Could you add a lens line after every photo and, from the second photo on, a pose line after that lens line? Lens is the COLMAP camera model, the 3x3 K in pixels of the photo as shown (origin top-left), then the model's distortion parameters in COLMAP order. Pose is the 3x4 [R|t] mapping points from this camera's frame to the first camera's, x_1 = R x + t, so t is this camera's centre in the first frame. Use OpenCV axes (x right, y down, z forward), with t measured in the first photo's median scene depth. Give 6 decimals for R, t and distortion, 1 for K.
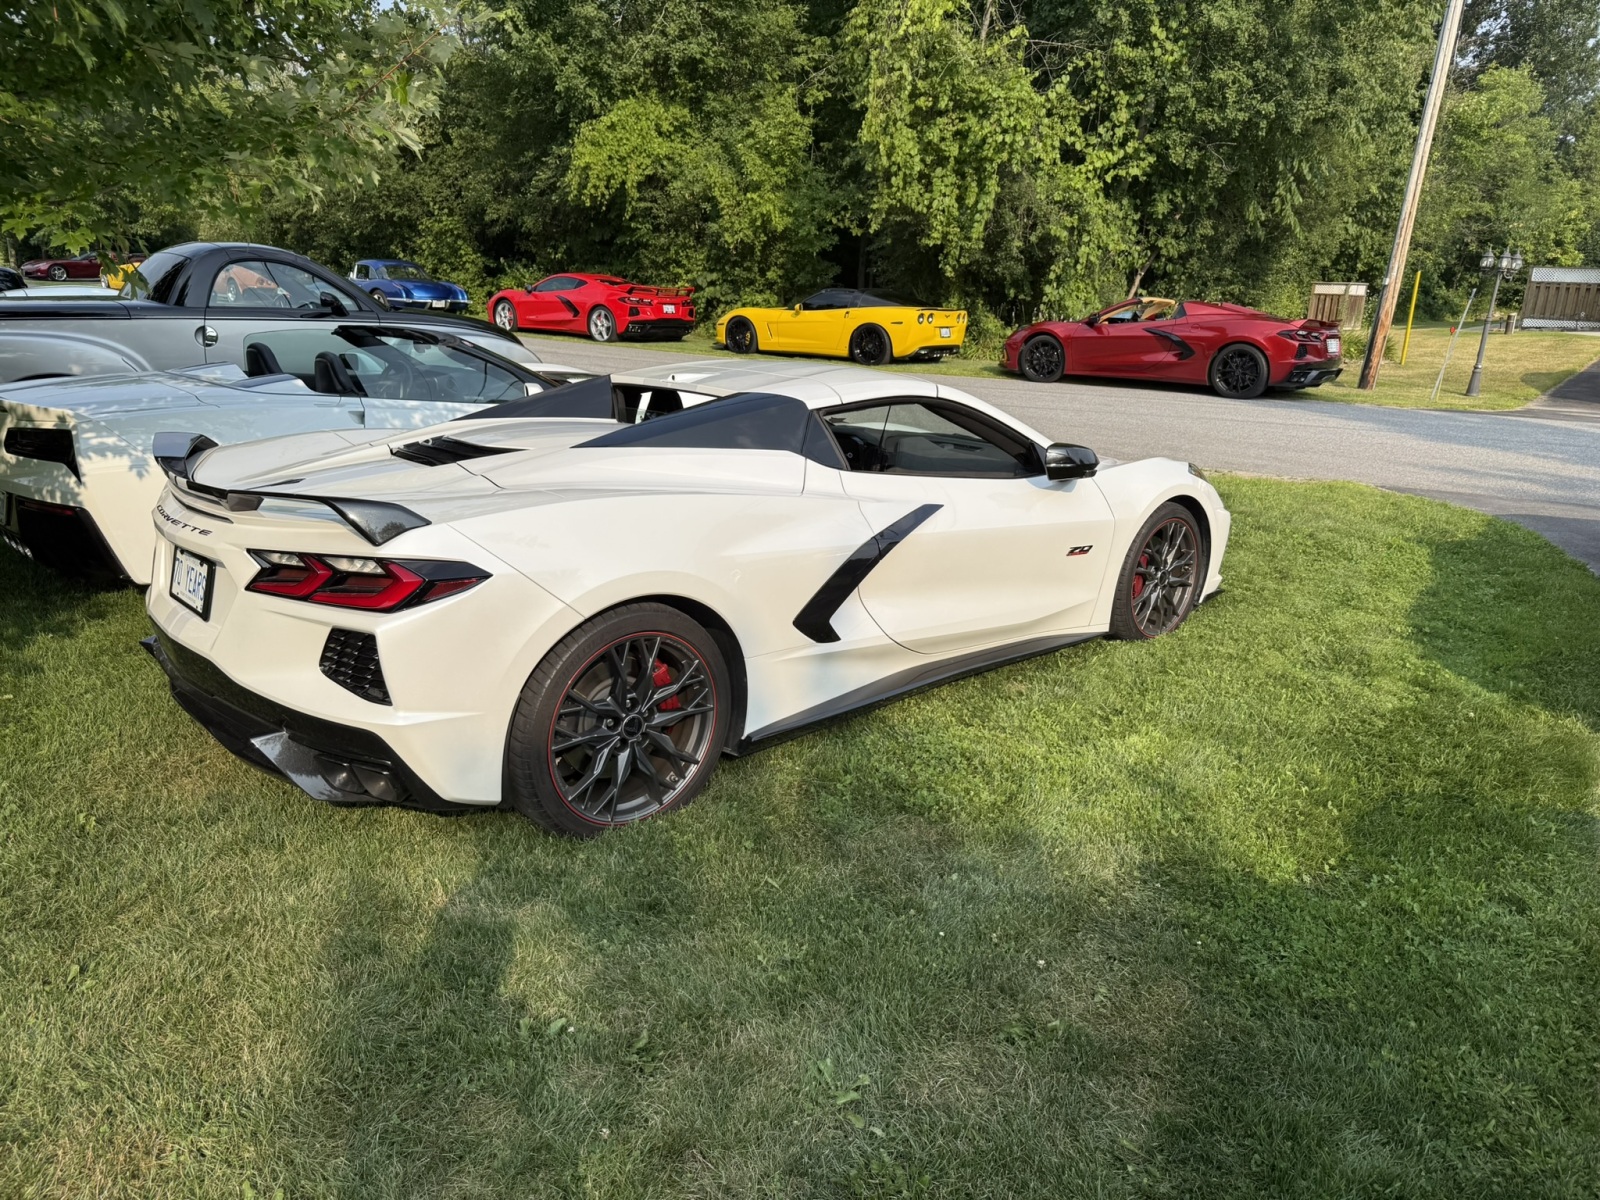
lens RADIAL K [[1133.7, 0, 805.8], [0, 1133.7, 609.6], [0, 0, 1]] dist [0.032961, -0.041686]
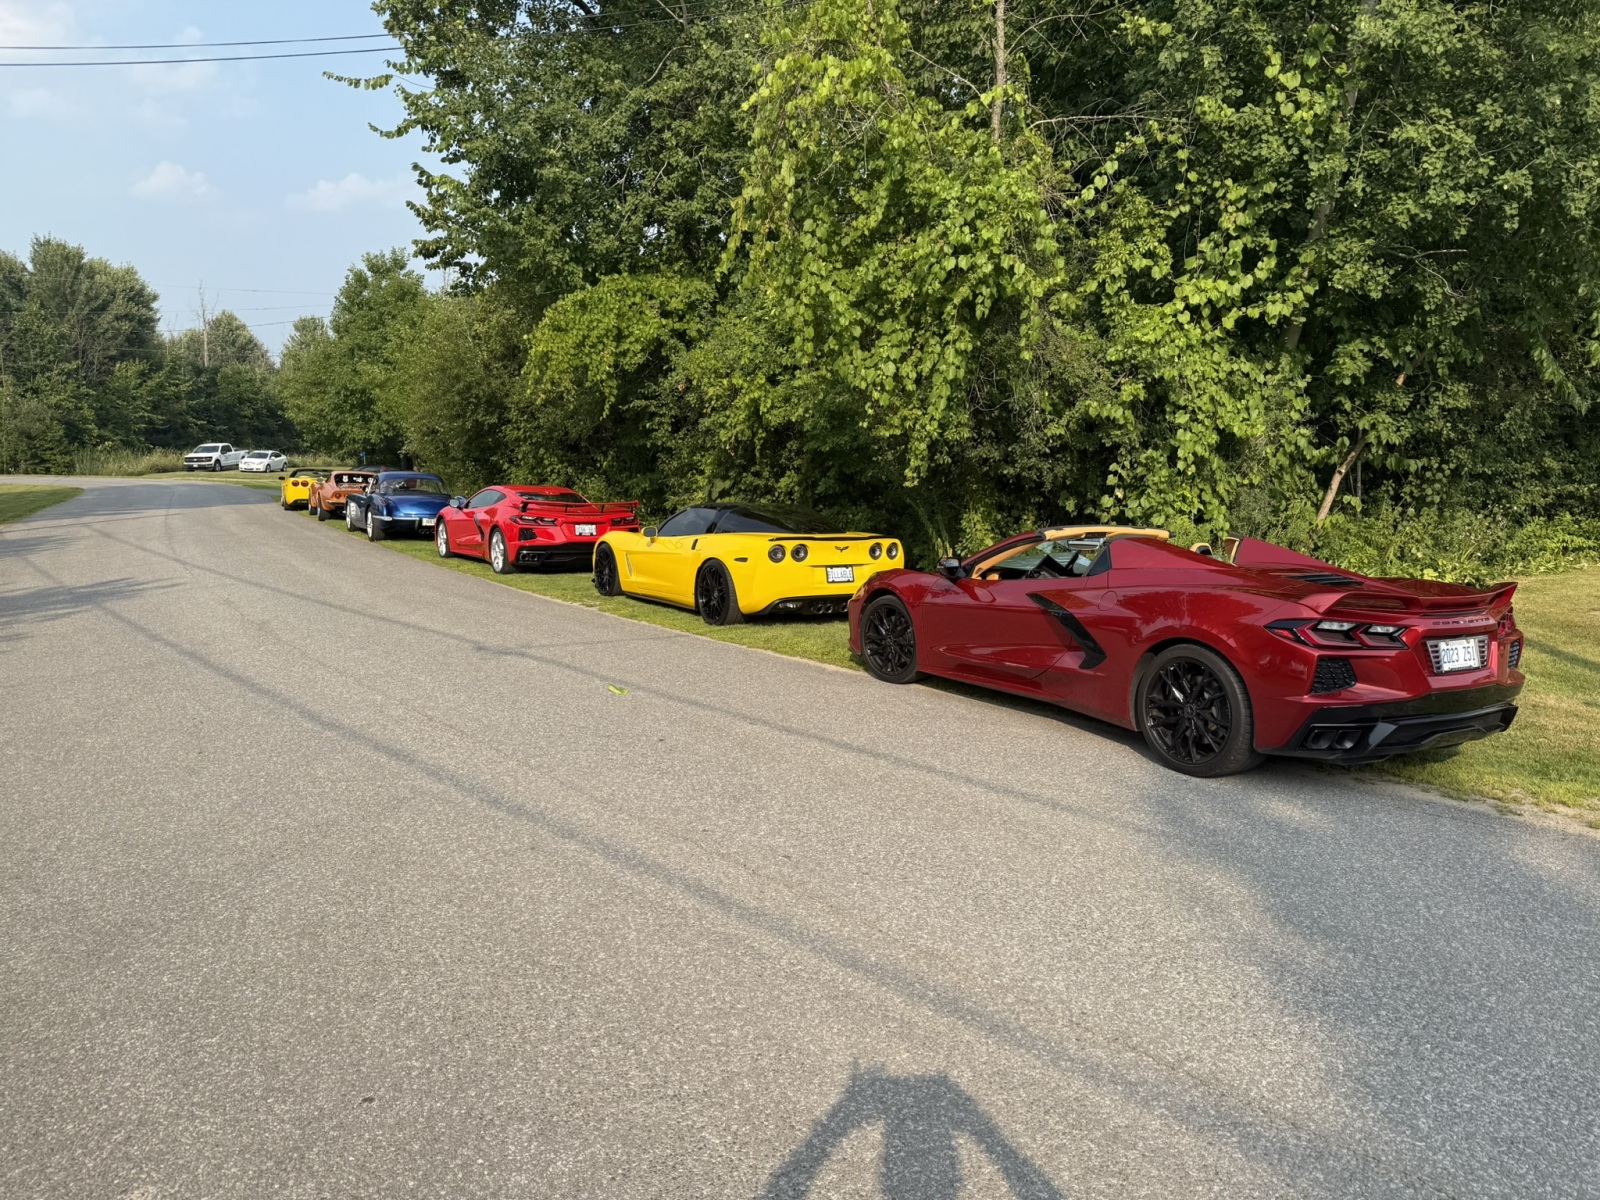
lens RADIAL K [[1133.7, 0, 756.0], [0, 1133.7, 622.9], [0, 0, 1]] dist [0.032961, -0.041686]
pose [[0.928227, 0.033110, -0.370538, 0.272206], [-0.090773, 0.986084, -0.139281, -0.118220], [0.360770, 0.162919, 0.918315, 0.393538]]
